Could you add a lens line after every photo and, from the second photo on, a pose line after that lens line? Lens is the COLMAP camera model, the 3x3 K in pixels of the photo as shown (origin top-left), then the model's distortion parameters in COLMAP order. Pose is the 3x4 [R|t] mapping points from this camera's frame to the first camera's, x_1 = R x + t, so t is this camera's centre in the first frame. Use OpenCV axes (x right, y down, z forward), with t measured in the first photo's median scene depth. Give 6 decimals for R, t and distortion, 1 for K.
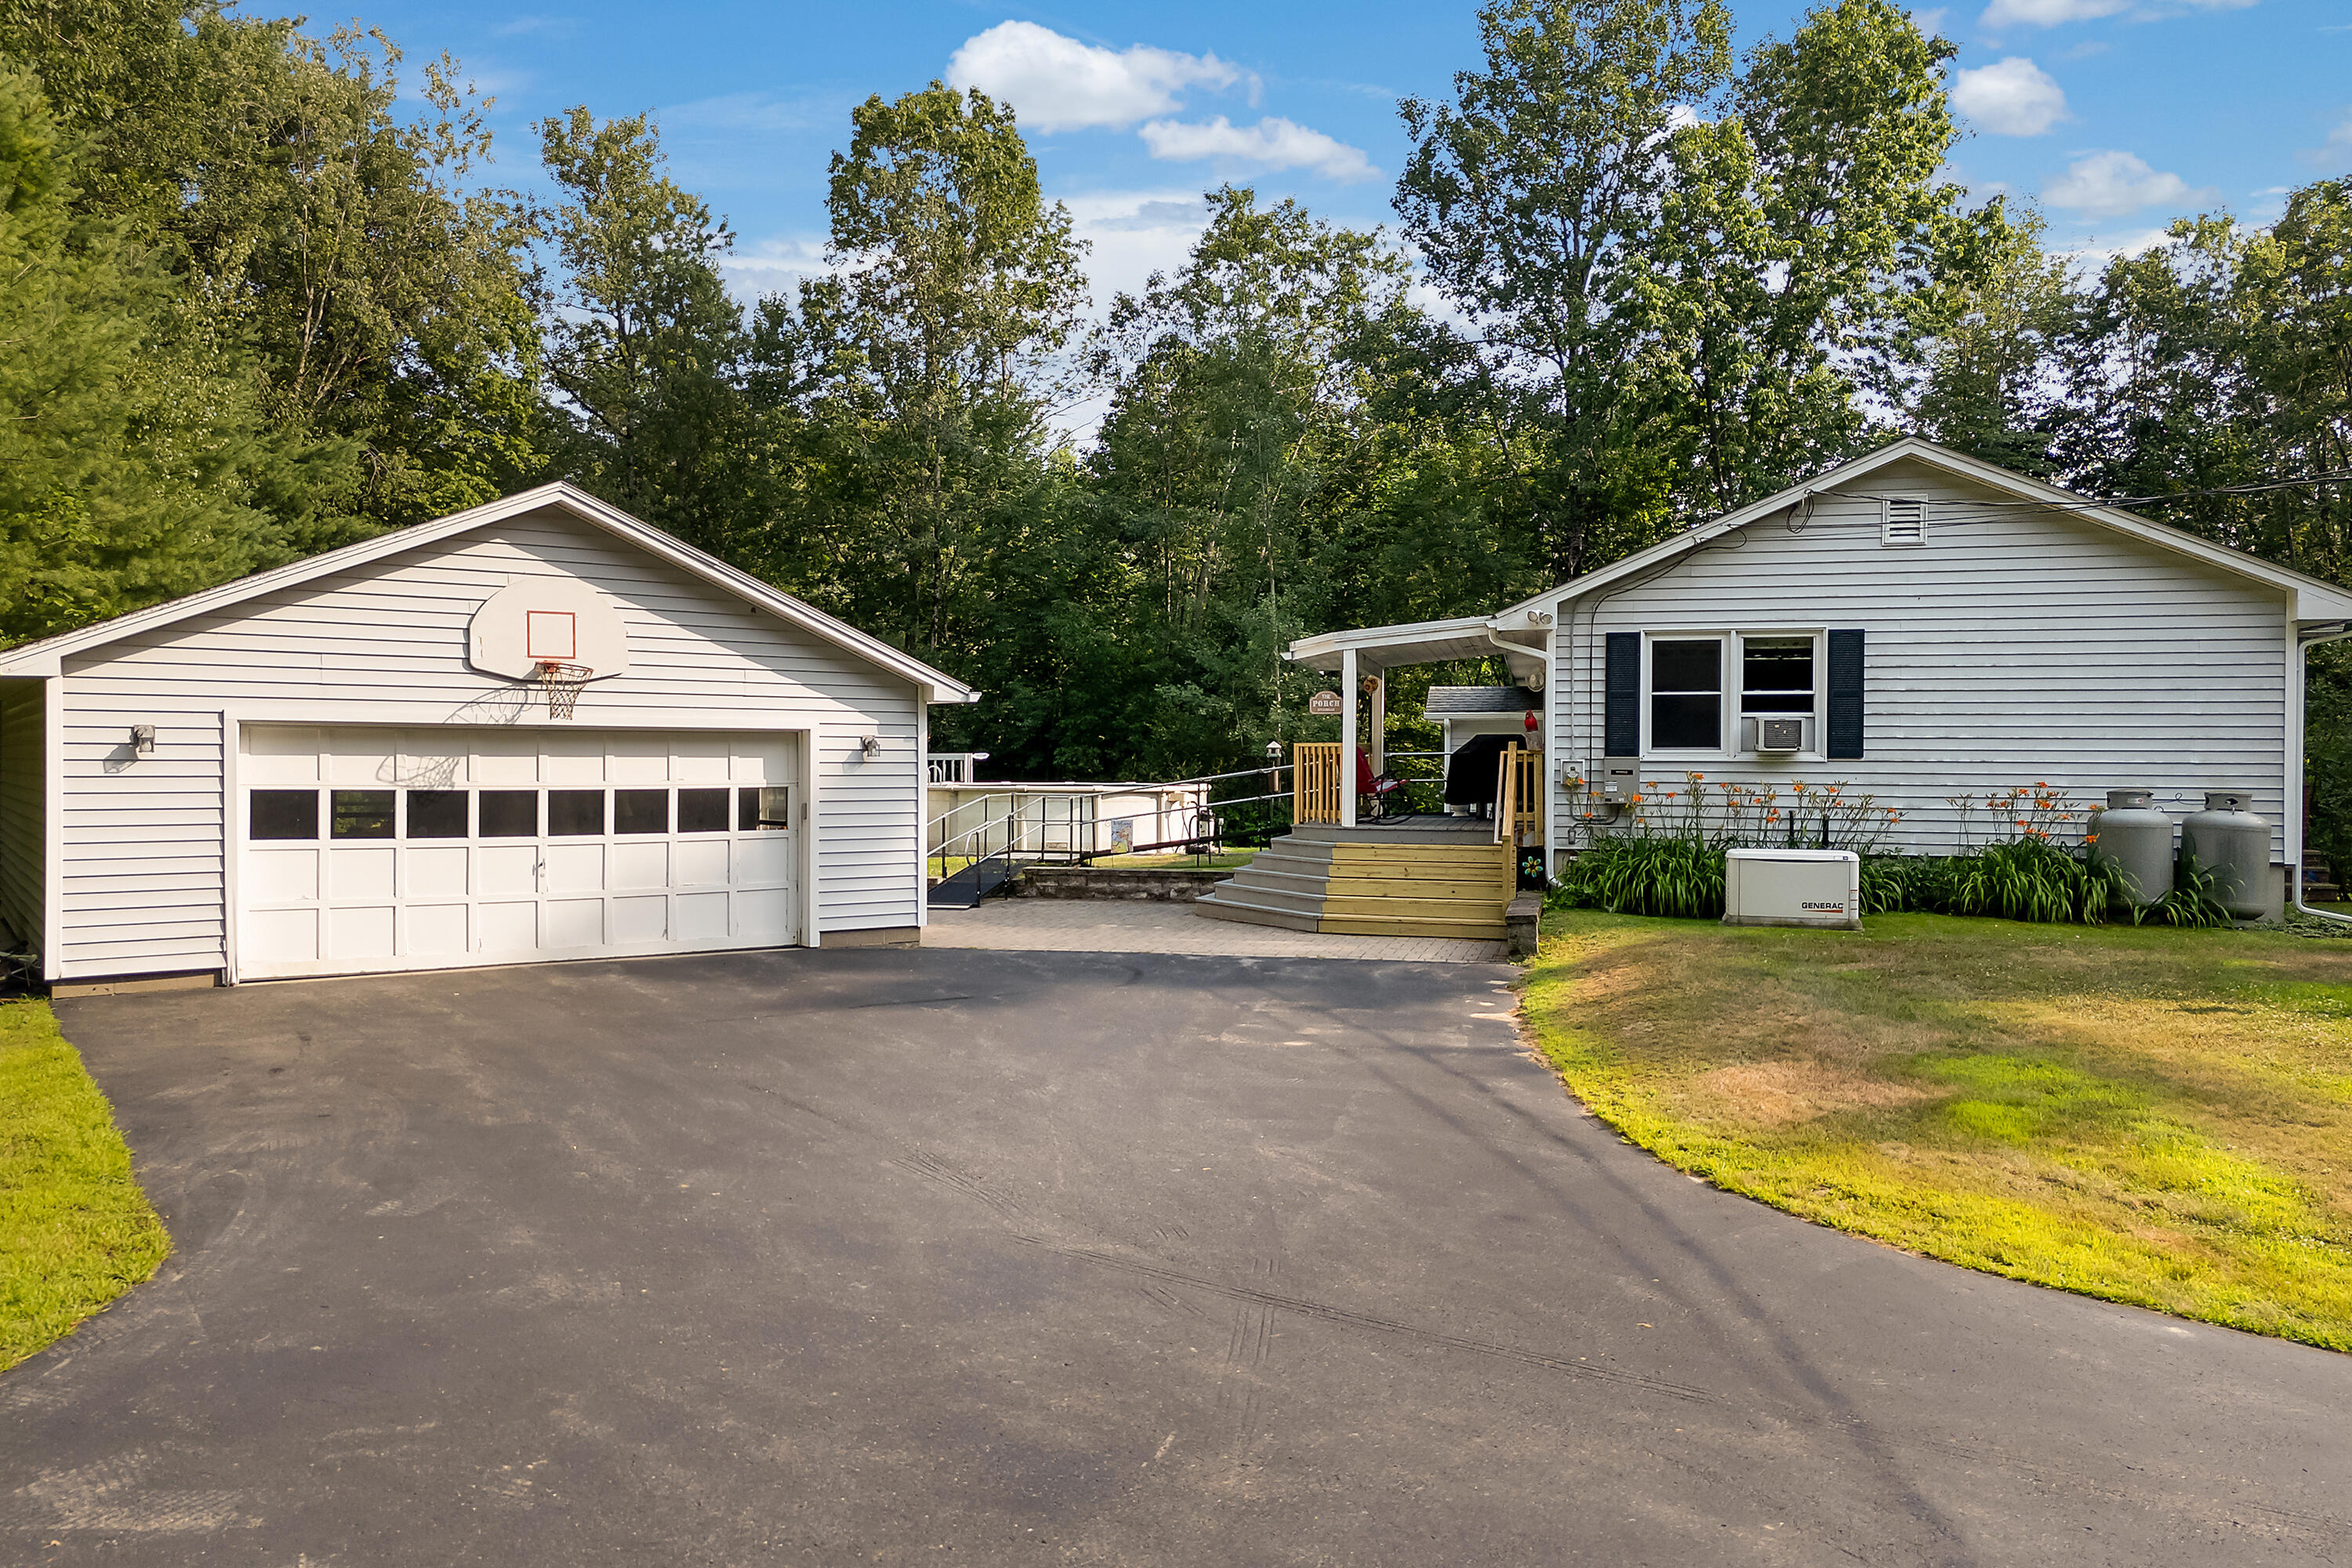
lens RADIAL K [[1775.1, 0, 1177.4], [0, 1775.1, 769.8], [0, 0, 1]] dist [0.093675, -0.082603]
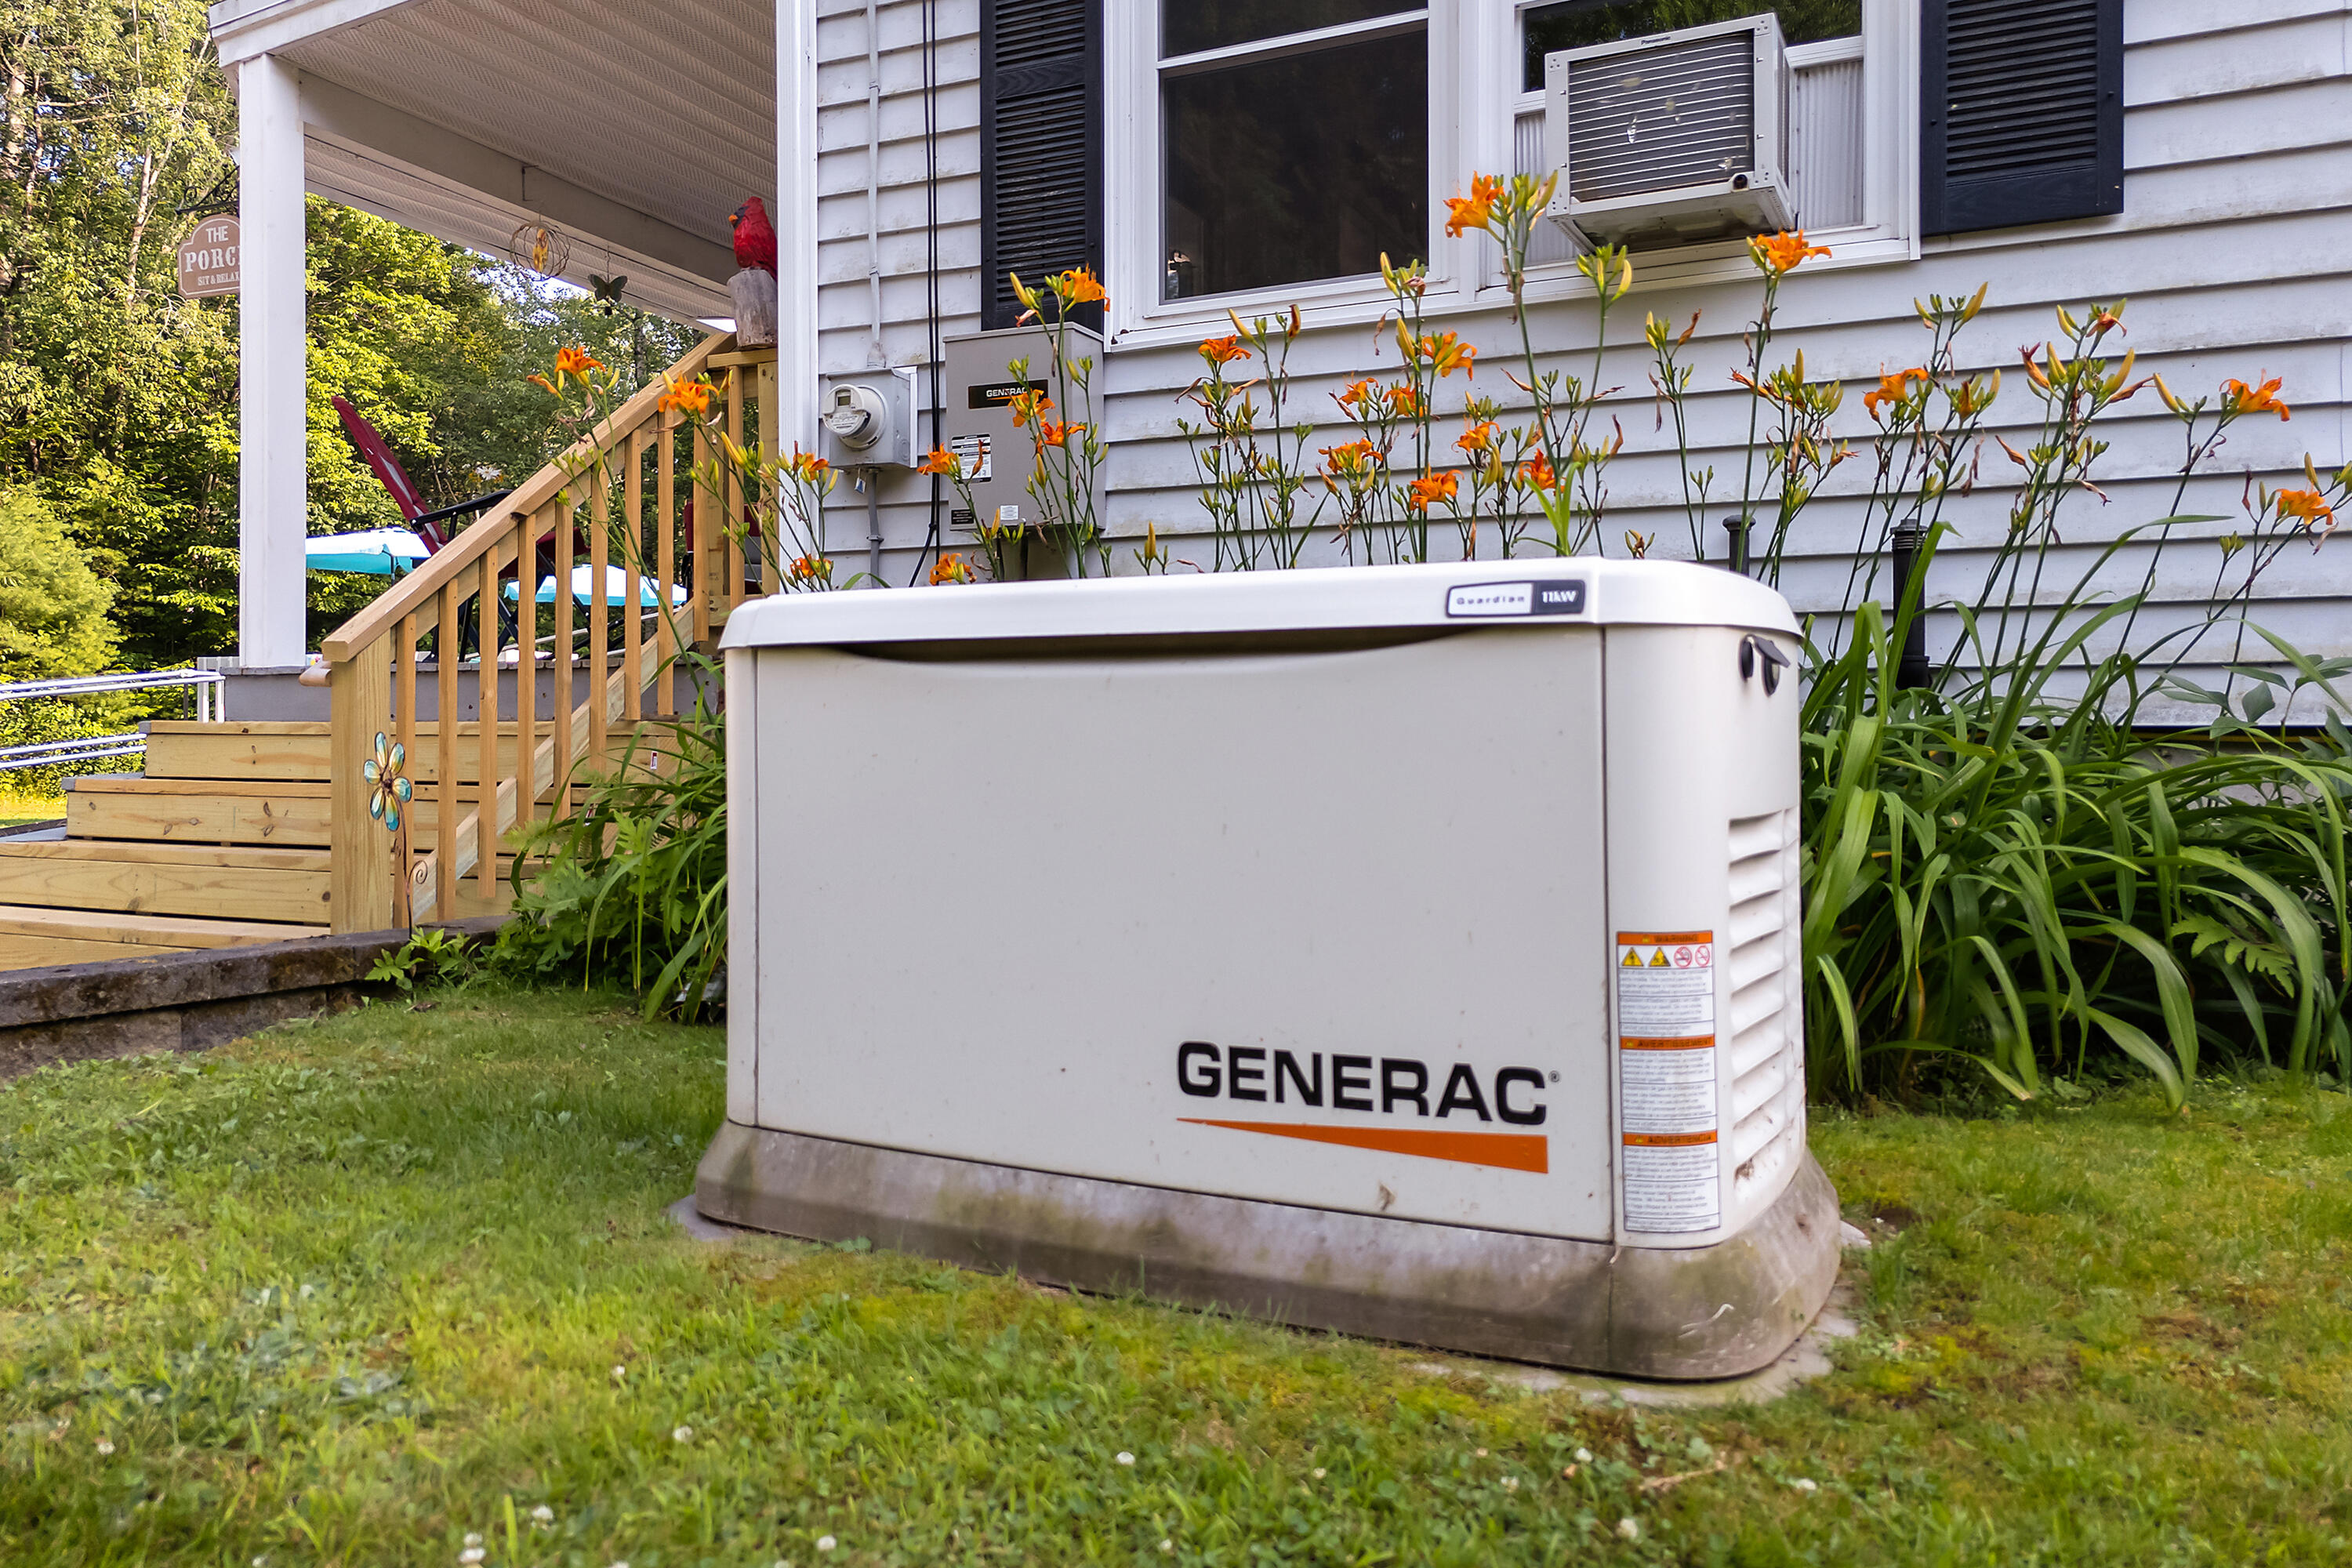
lens RADIAL K [[1751.5, 0, 1175.4], [0, 1751.5, 753.0], [0, 0, 1]] dist [0.007664, 0.001637]
pose [[0.971437, -0.002430, -0.237284, 0.375121], [0.000067, 0.999950, -0.009967, 0.058546], [0.237296, 0.009667, 0.971389, 0.908515]]
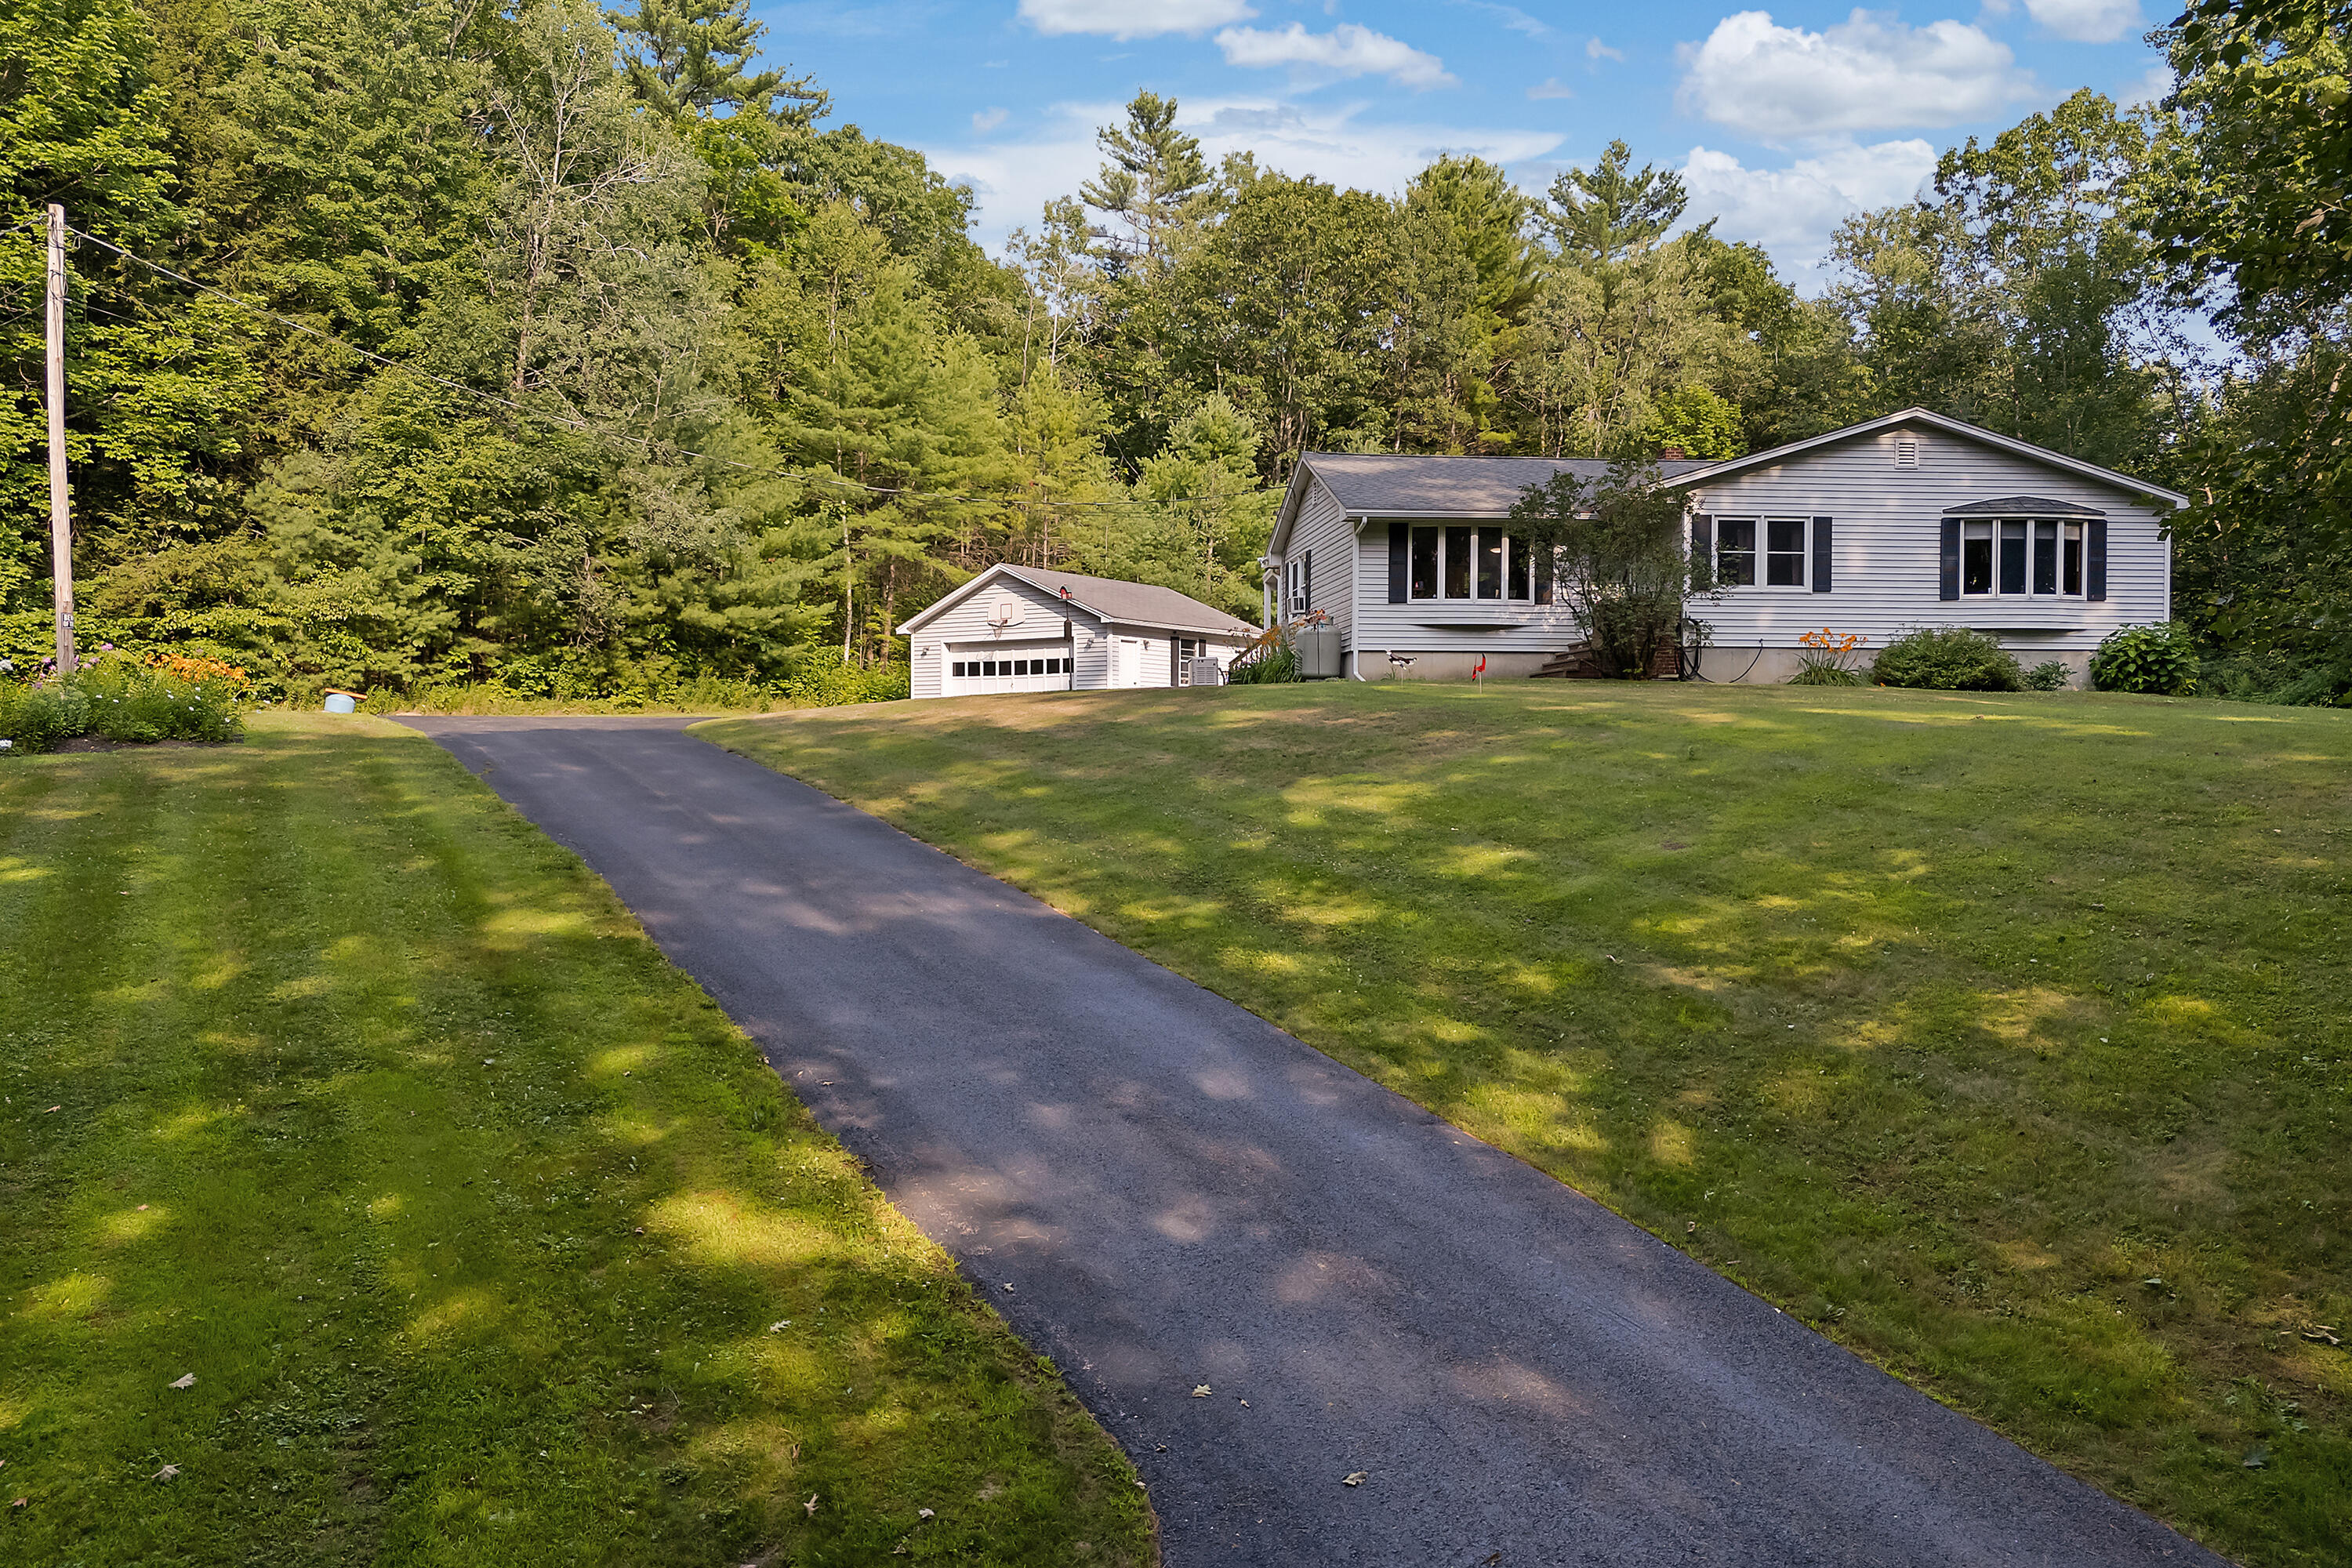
lens RADIAL K [[1712.6, 0, 1176.0], [0, 1712.6, 784.0], [0, 0, 1]] dist [0.087601, -0.067806]
pose [[0.328902, 0.006712, -0.944340, 2.420137], [-0.005159, 0.999973, 0.005310, 0.196814], [0.944350, 0.003126, 0.328928, 0.257591]]
